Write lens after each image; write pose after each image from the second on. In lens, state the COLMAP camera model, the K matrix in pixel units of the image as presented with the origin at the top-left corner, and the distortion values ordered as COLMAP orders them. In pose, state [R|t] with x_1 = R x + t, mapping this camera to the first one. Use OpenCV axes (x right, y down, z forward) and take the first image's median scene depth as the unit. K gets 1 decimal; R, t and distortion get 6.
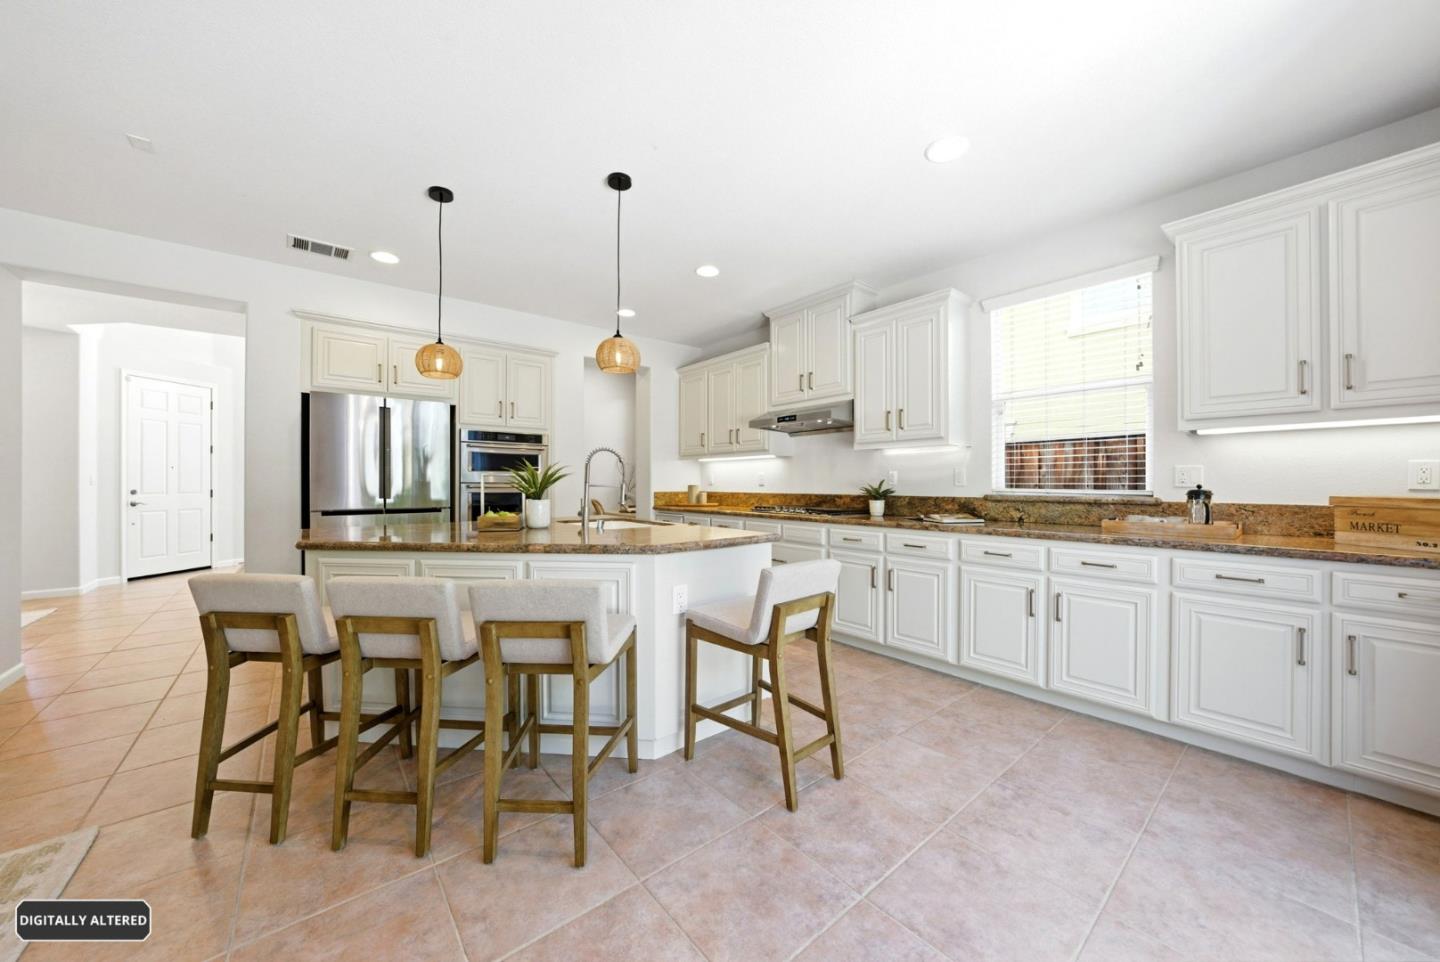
lens RADIAL K [[500.9, 0, 719.0], [0, 500.9, 480.6], [0, 0, 1]] dist [-0.021087, 0.000001]
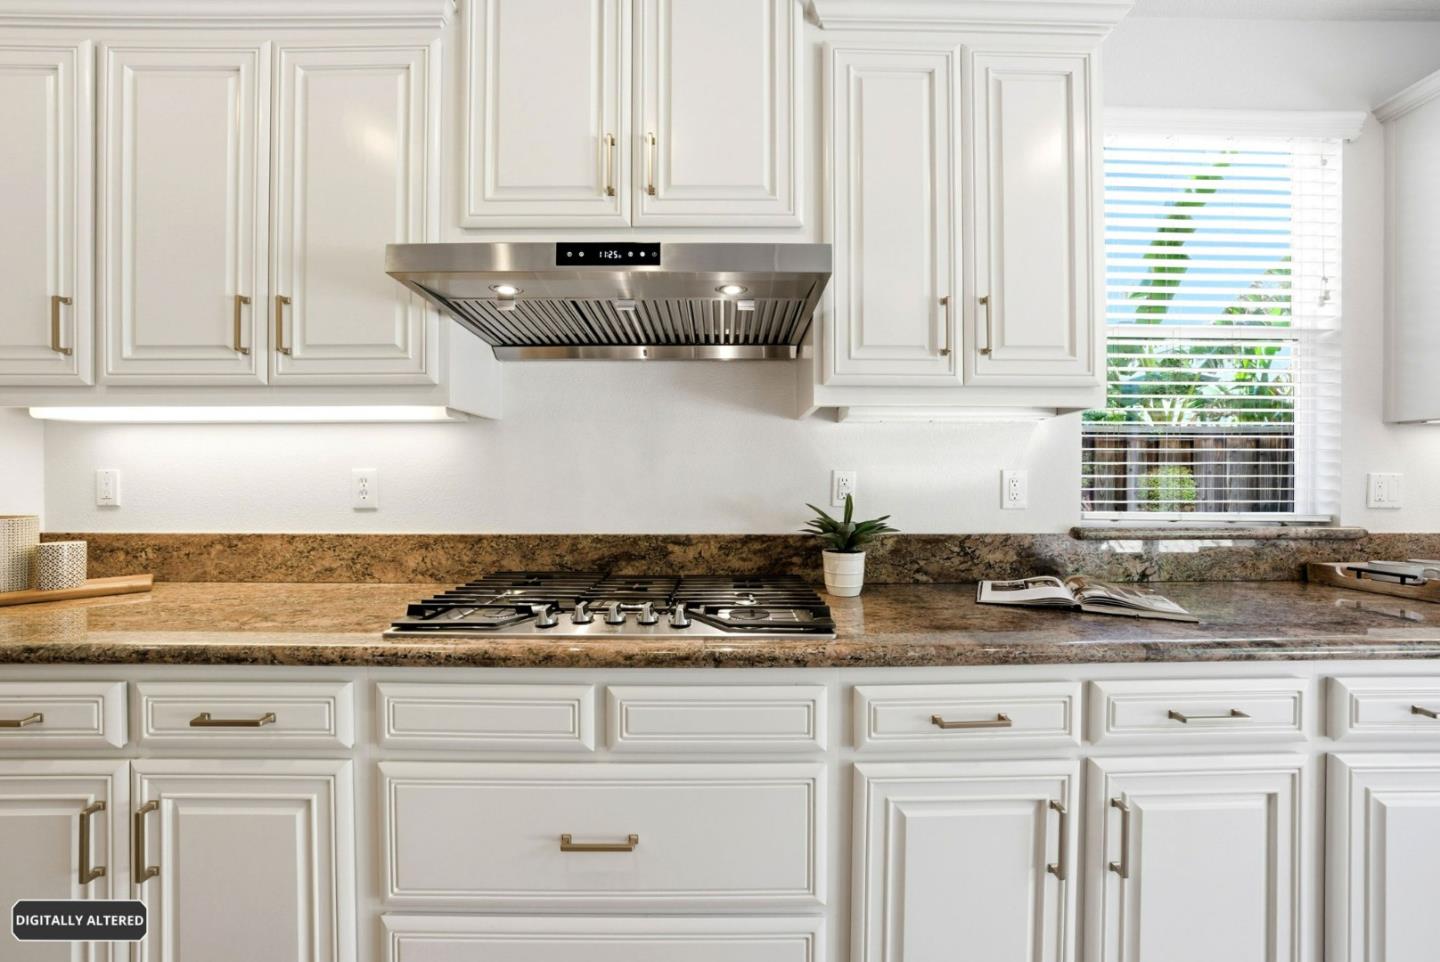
lens RADIAL K [[517.7, 0, 730.4], [0, 517.7, 485.6], [0, 0, 1]] dist [-0.015690, 0.001577]
pose [[0.622550, 0.002226, 0.782577, -0.031193], [-0.002991, 0.999995, -0.000465, -0.007920], [-0.782574, -0.002051, 0.622554, 0.831960]]
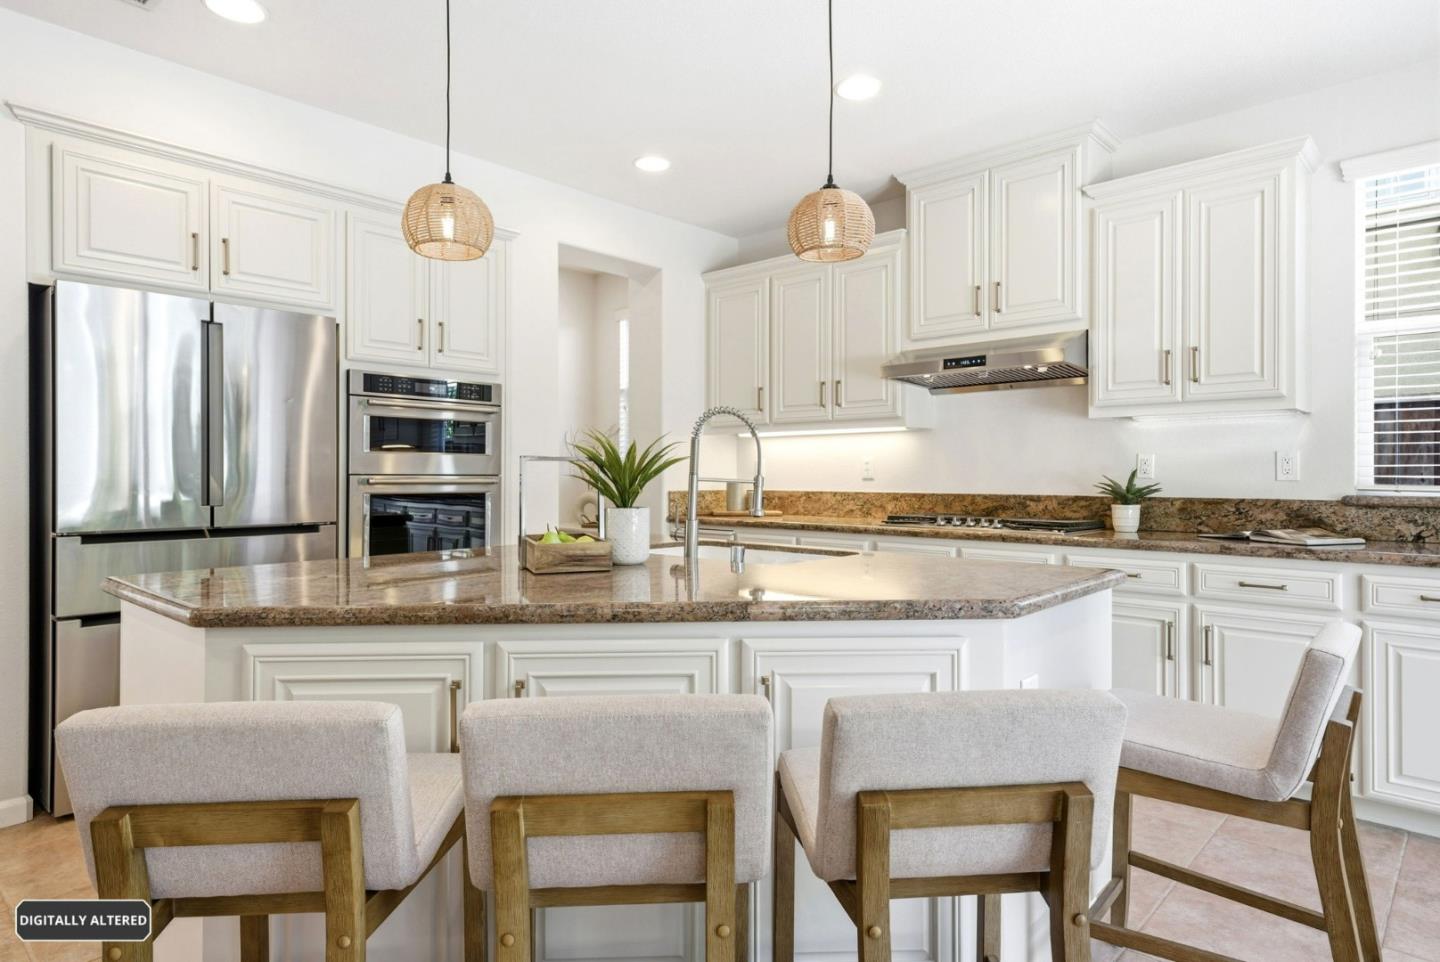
lens RADIAL K [[814.2, 0, 718.7], [0, 814.2, 476.1], [0, 0, 1]] dist [0.010346, -0.000747]
pose [[0.991354, 0.000124, 0.131212, -0.277259], [-0.000977, 0.999979, 0.006439, 0.000250], [-0.131208, -0.006511, 0.991333, 0.124542]]
